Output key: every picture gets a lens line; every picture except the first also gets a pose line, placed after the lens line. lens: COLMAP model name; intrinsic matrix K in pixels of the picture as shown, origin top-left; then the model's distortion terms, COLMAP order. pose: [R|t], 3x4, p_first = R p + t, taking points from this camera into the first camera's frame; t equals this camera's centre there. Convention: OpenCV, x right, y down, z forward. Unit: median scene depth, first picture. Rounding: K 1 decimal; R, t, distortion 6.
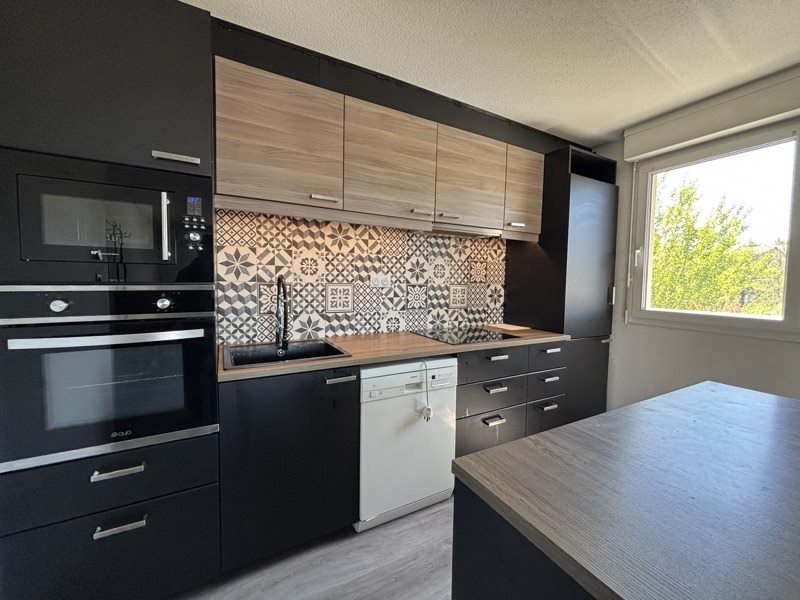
lens RADIAL K [[321.6, 0, 398.6], [0, 321.6, 298.8], [0, 0, 1]] dist [-0.013609, -0.000596]
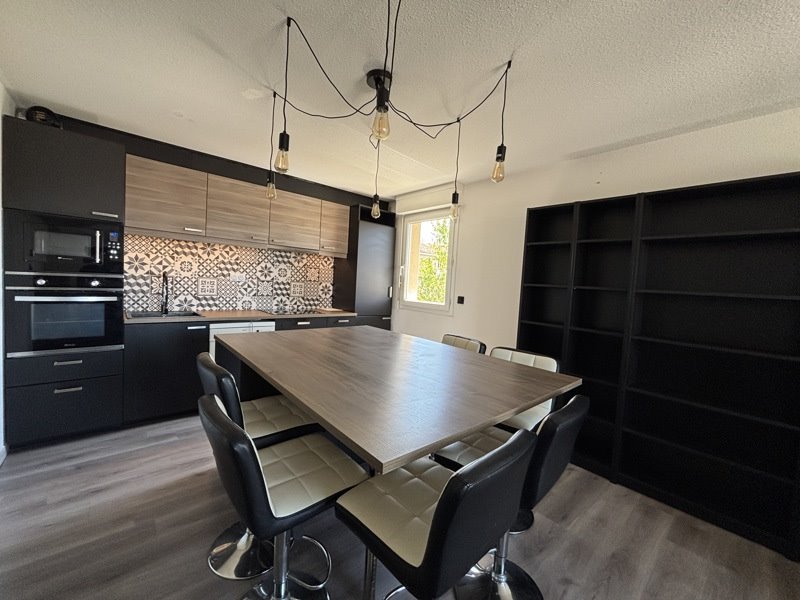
lens RADIAL K [[321.6, 0, 402.3], [0, 321.6, 299.5], [0, 0, 1]] dist [-0.013609, -0.000596]
pose [[0.971987, 0.028499, 0.233299, 0.414409], [-0.029430, 0.999567, 0.000510, 0.033940], [-0.233184, -0.007362, 0.972405, -0.840788]]
